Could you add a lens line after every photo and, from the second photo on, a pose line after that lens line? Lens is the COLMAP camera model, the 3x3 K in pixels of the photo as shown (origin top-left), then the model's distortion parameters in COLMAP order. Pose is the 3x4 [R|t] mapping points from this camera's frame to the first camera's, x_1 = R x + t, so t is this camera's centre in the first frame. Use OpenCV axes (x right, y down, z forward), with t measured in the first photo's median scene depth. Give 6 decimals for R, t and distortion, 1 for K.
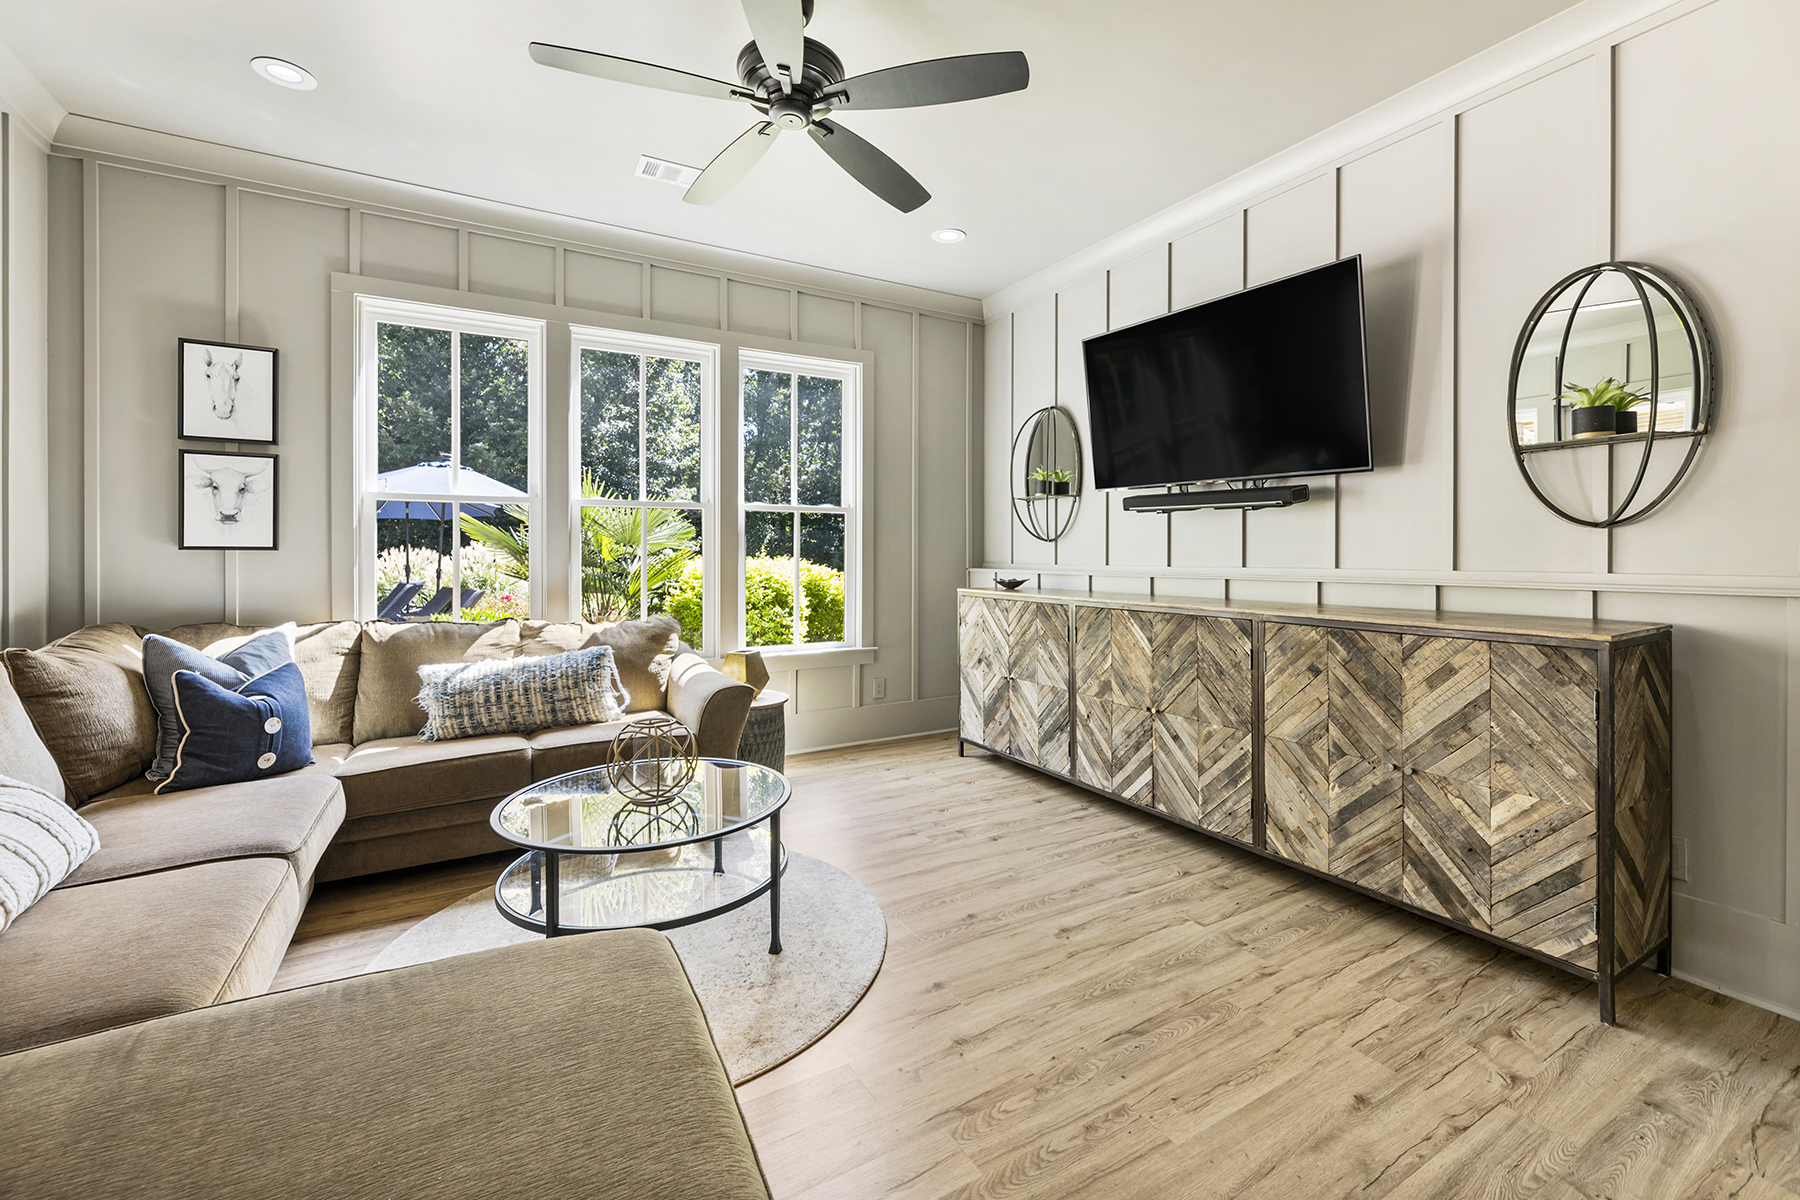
lens RADIAL K [[752.4, 0, 902.7], [0, 752.4, 559.1], [0, 0, 1]] dist [-0.003142, 0.000663]
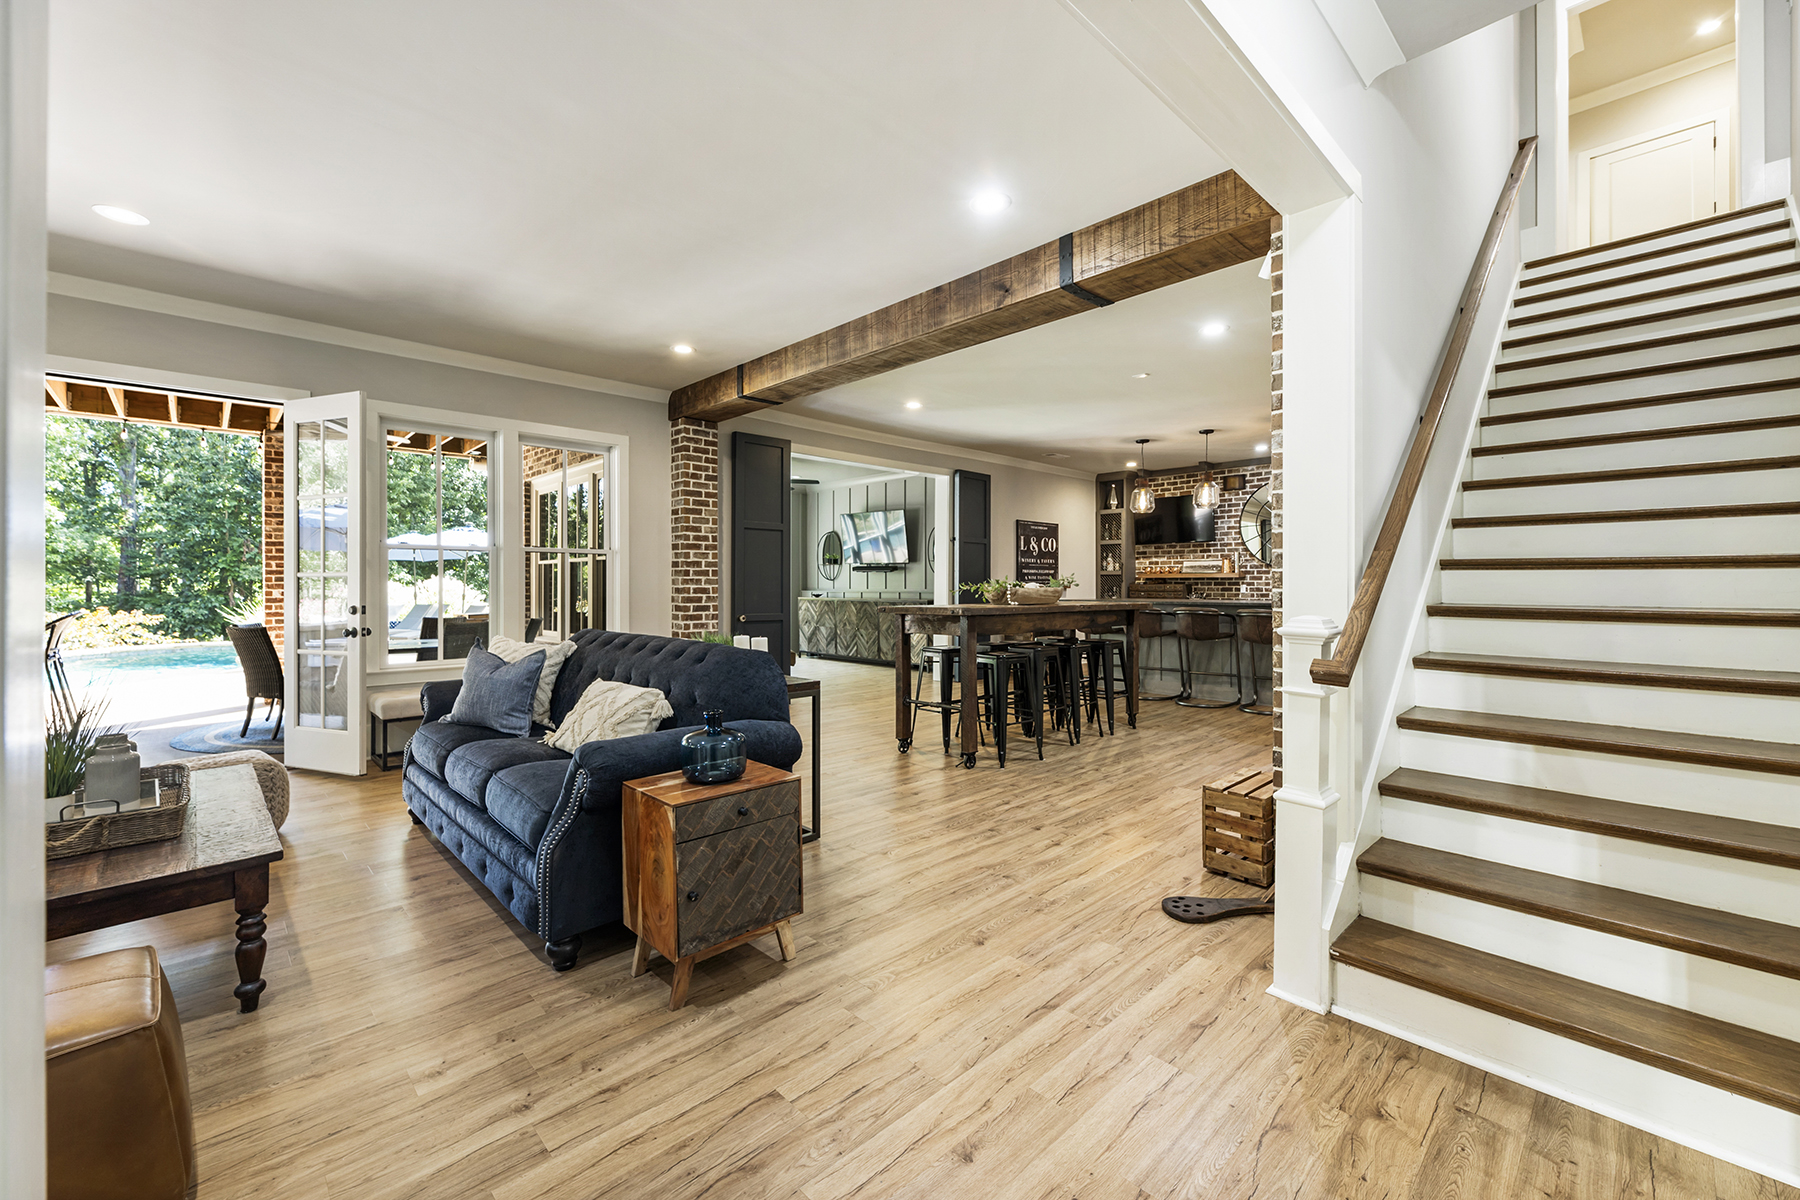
lens RADIAL K [[752.4, 0, 921.6], [0, 752.4, 590.9], [0, 0, 1]] dist [-0.003142, 0.000663]
pose [[0.964138, -0.000887, 0.265402, -0.241741], [0.000472, 0.999999, 0.001628, 0.012466], [-0.265403, -0.001444, 0.964137, -1.934539]]
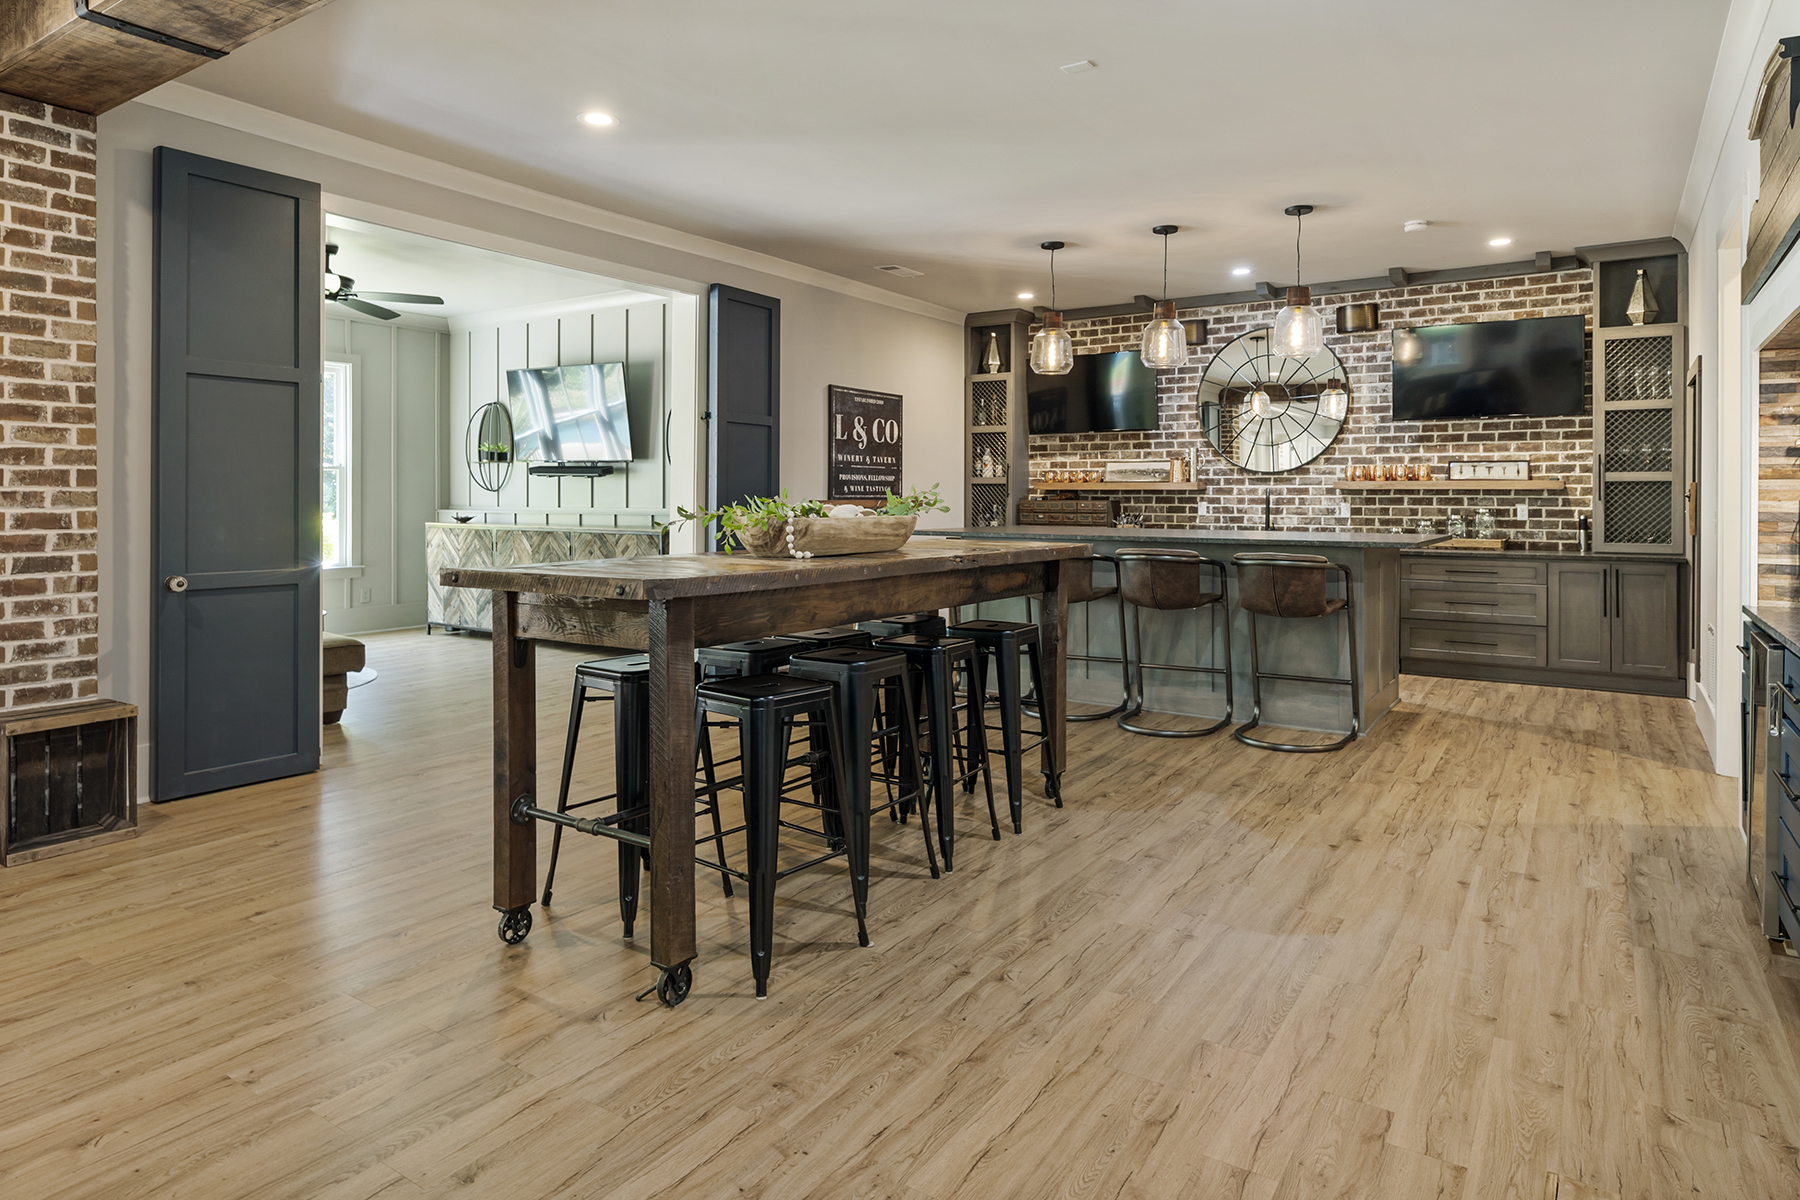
lens RADIAL K [[1054.2, 0, 938.4], [0, 1054.2, 507.4], [0, 0, 1]] dist [0.001183, -0.000952]
pose [[0.884683, -0.001371, 0.466192, -0.002809], [-0.001218, 0.999985, 0.005252, -0.003477], [-0.466192, -0.005214, 0.884668, -1.427816]]
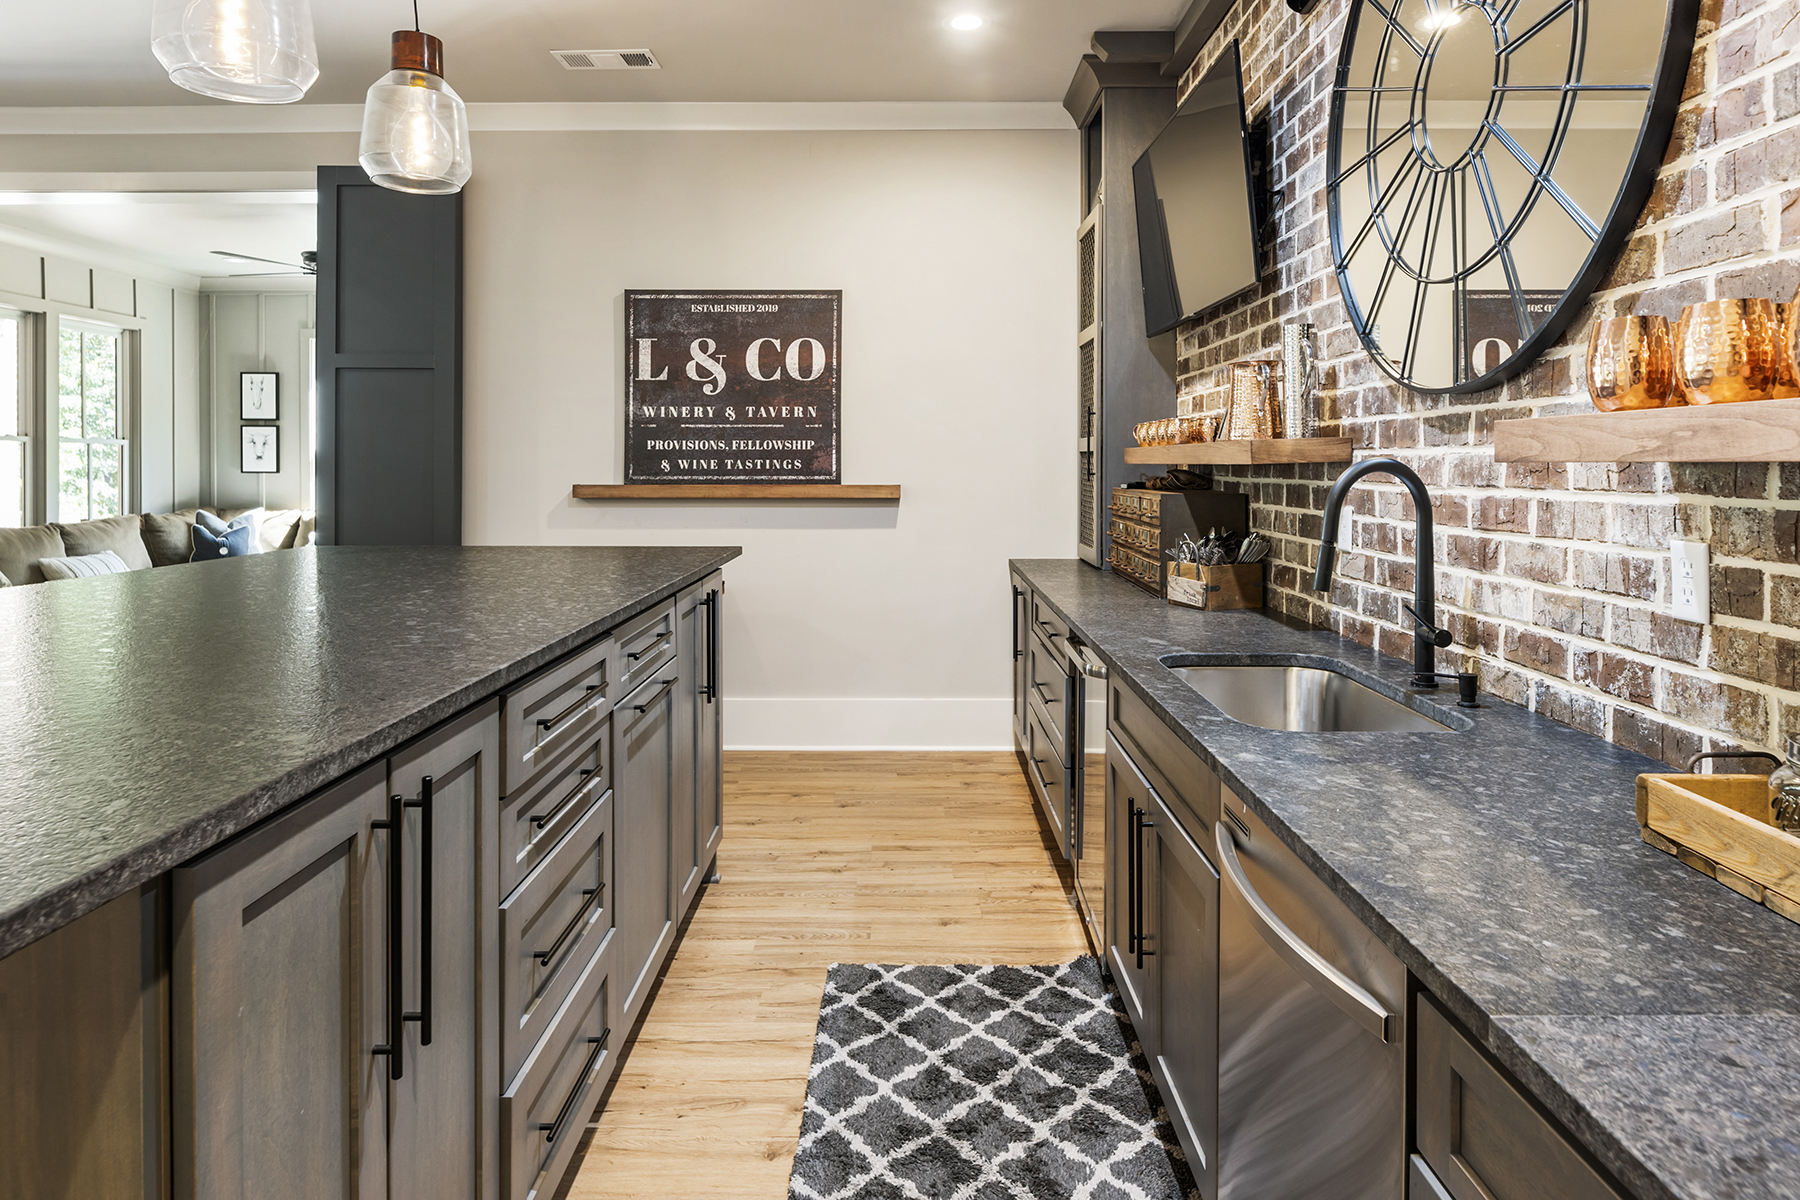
lens RADIAL K [[1054.2, 0, 901.3], [0, 1054.2, 471.7], [0, 0, 1]] dist [0.001183, -0.000952]
pose [[0.856133, 0.006097, -0.516720, 1.613998], [-0.005739, 0.999981, 0.002290, -0.024913], [0.516724, 0.001004, 0.856152, -0.432067]]
